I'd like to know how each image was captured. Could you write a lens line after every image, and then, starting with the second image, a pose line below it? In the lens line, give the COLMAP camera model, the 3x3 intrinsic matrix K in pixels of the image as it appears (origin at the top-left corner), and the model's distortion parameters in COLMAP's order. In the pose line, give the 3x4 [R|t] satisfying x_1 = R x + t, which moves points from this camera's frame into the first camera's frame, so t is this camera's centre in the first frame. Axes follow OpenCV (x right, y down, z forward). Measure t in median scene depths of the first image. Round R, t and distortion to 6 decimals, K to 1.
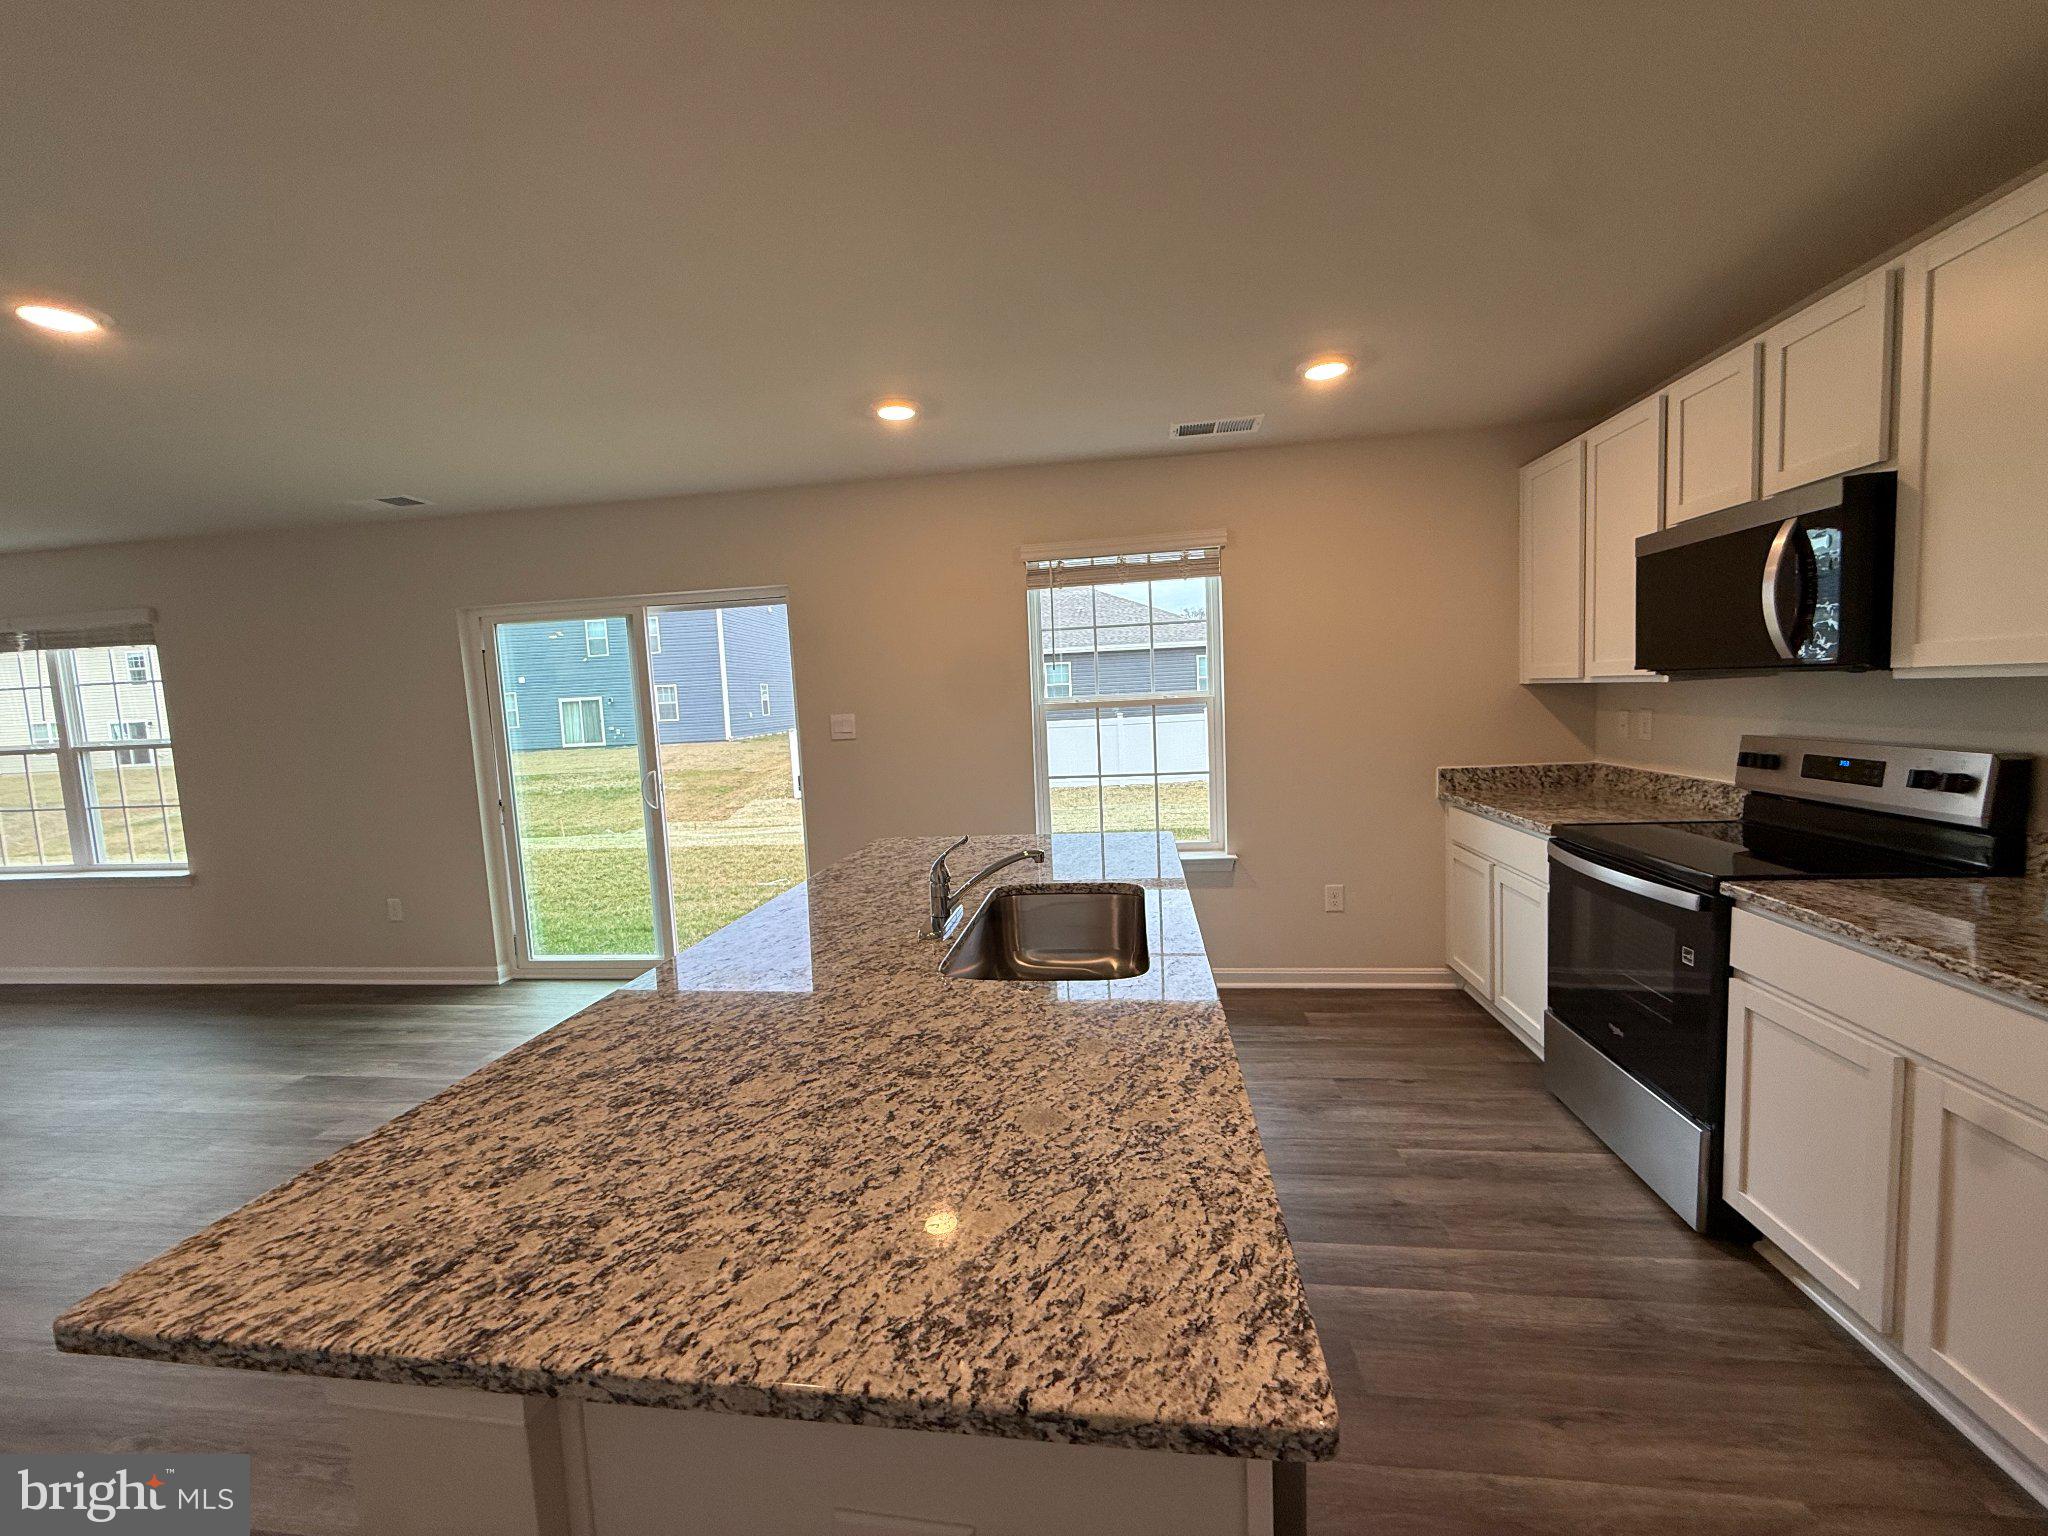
lens RADIAL K [[817.4, 0, 1024.0], [0, 817.4, 768.0], [0, 0, 1]] dist [-0.003510, -0.000188]
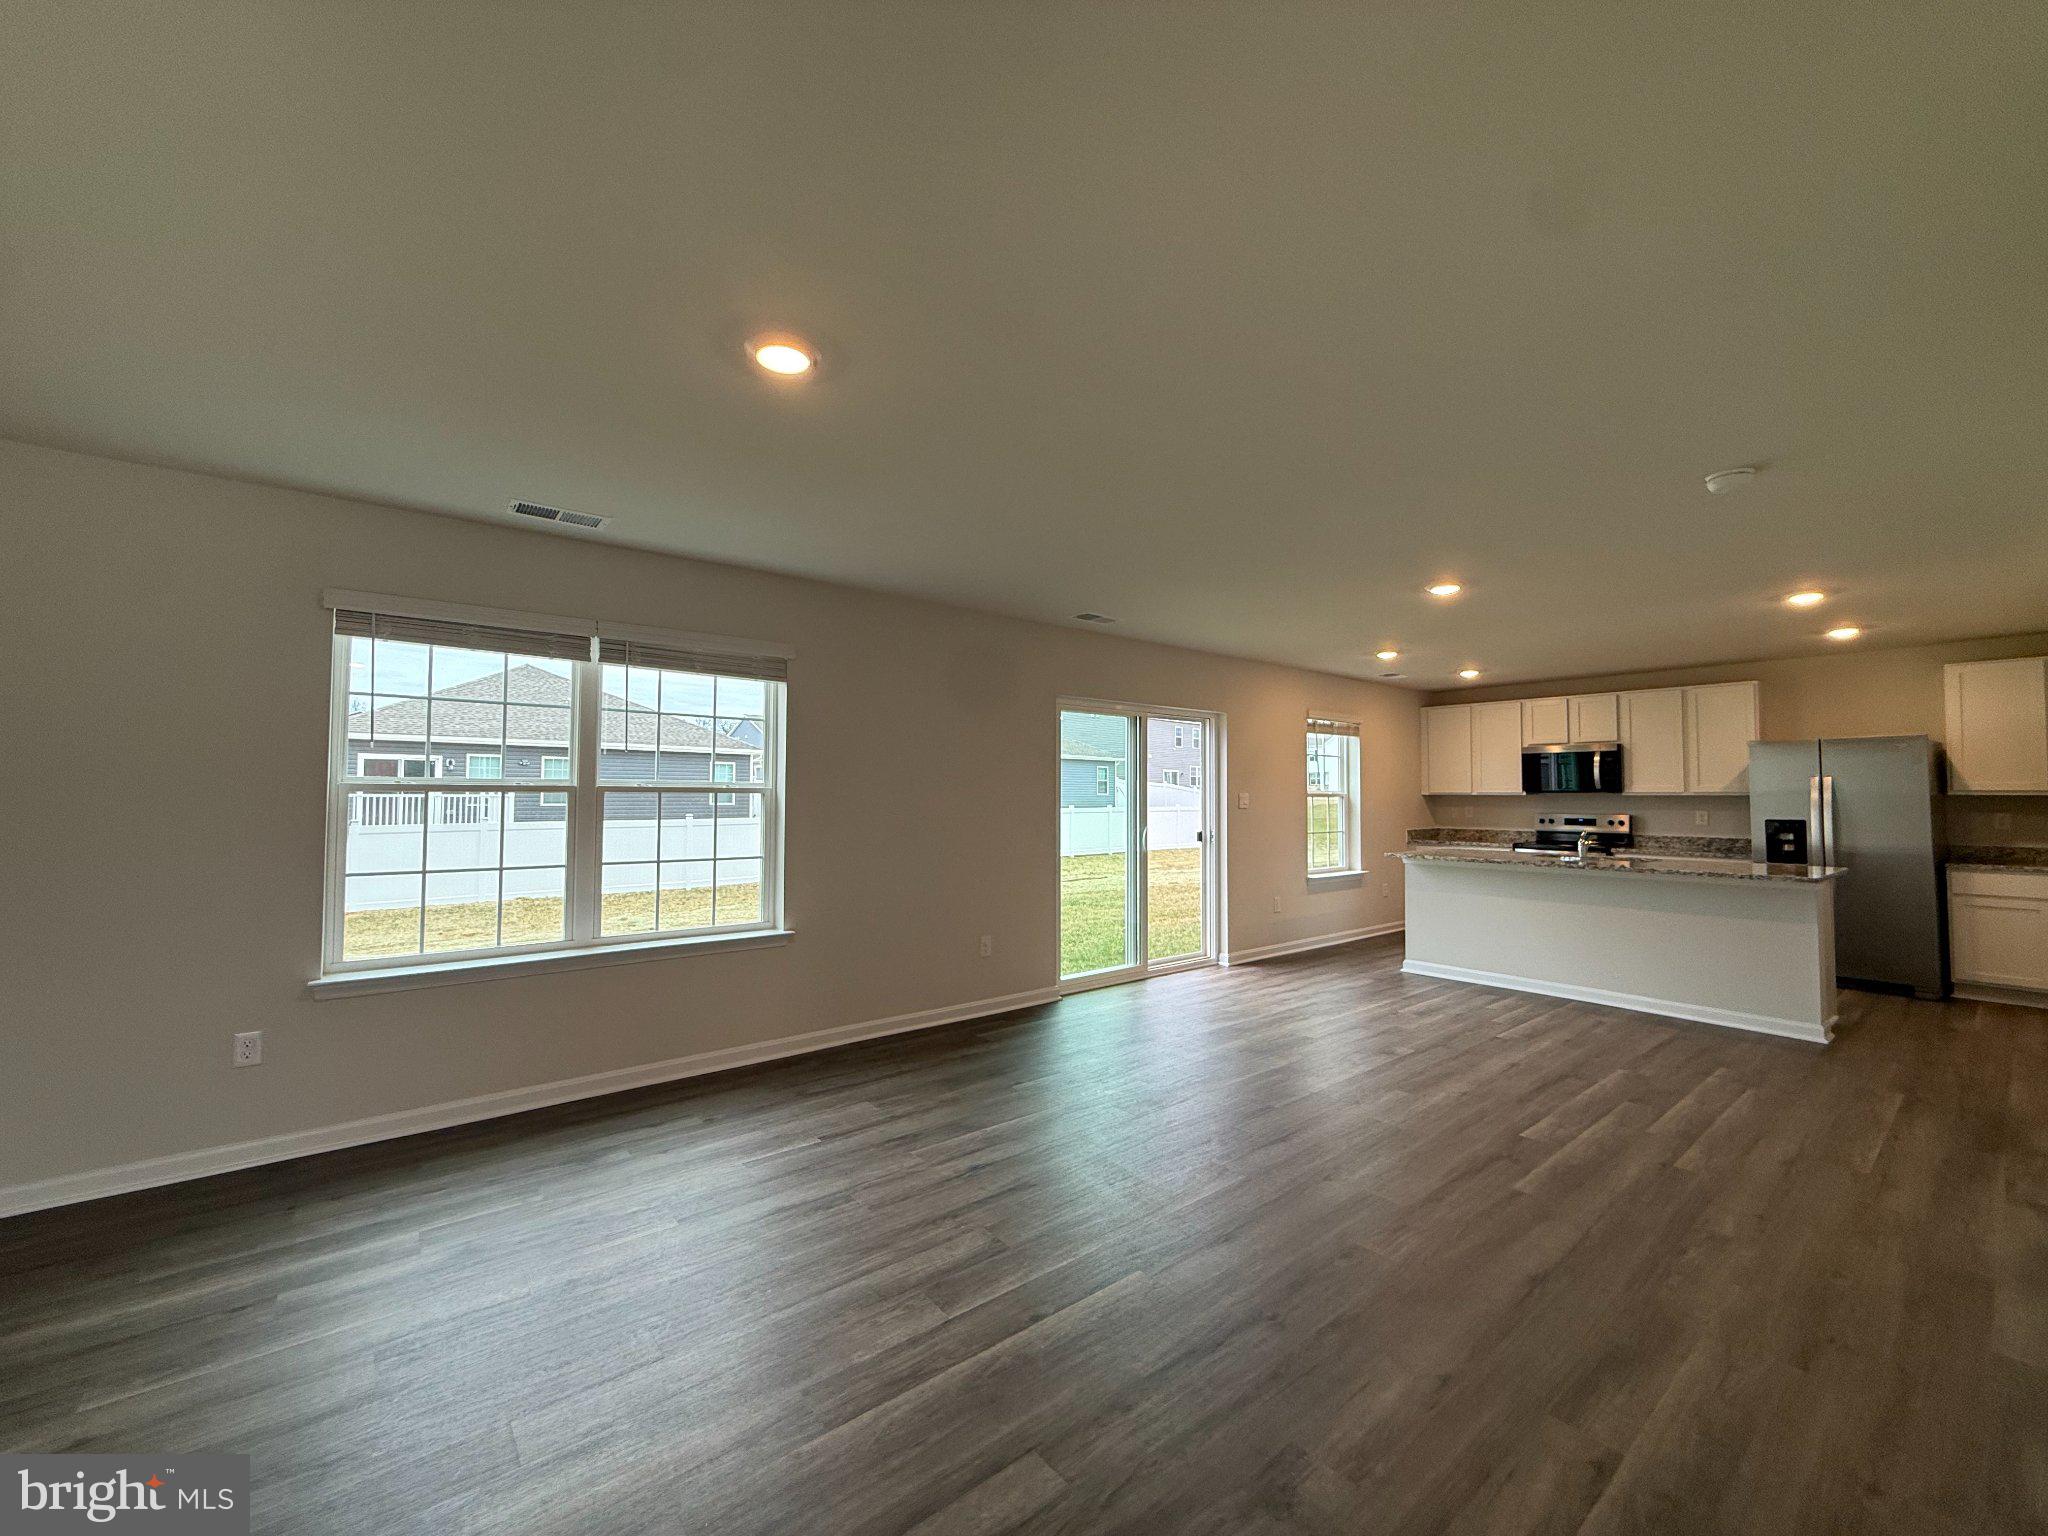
lens RADIAL K [[811.6, 0, 1014.4], [0, 811.6, 767.1], [0, 0, 1]] dist [-0.003285, 0.000147]
pose [[0.695206, 0.074554, 0.714934, -1.667435], [0.027775, 0.991078, -0.130359, 0.080965], [-0.718274, 0.110484, 0.686932, 0.177858]]
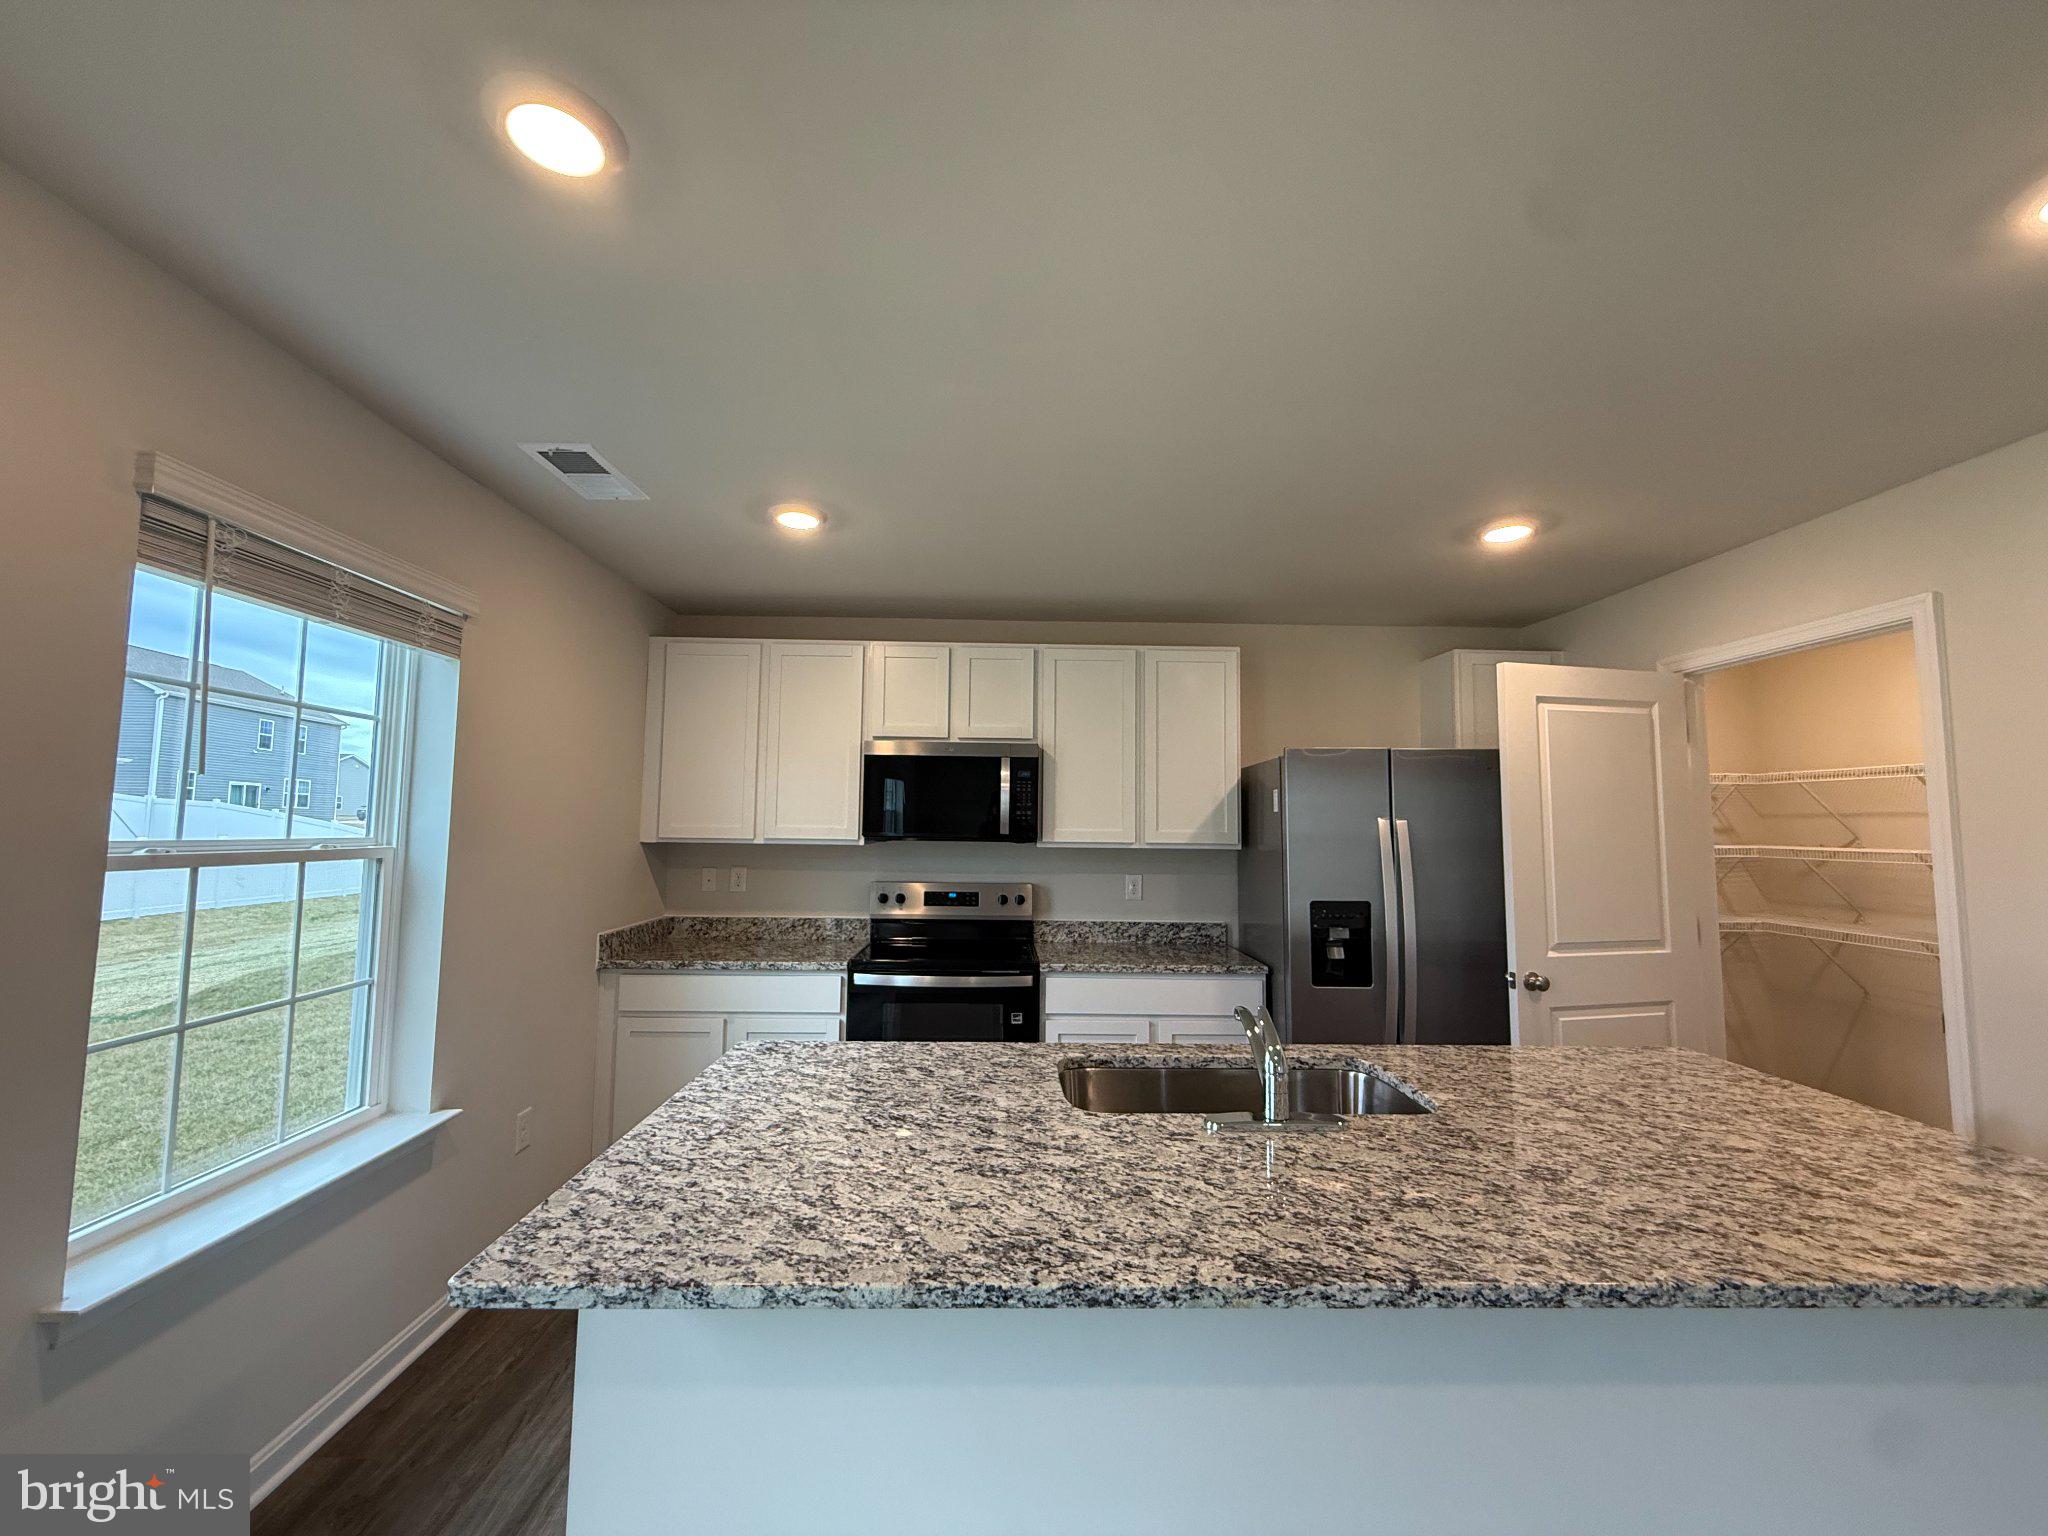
lens RADIAL K [[811.6, 0, 1014.4], [0, 811.6, 767.1], [0, 0, 1]] dist [-0.003285, 0.000147]
pose [[-0.155288, 0.120770, 0.980459, -0.386963], [0.082213, 0.990636, -0.109003, -0.040404], [-0.984442, 0.063680, -0.163763, 0.600182]]
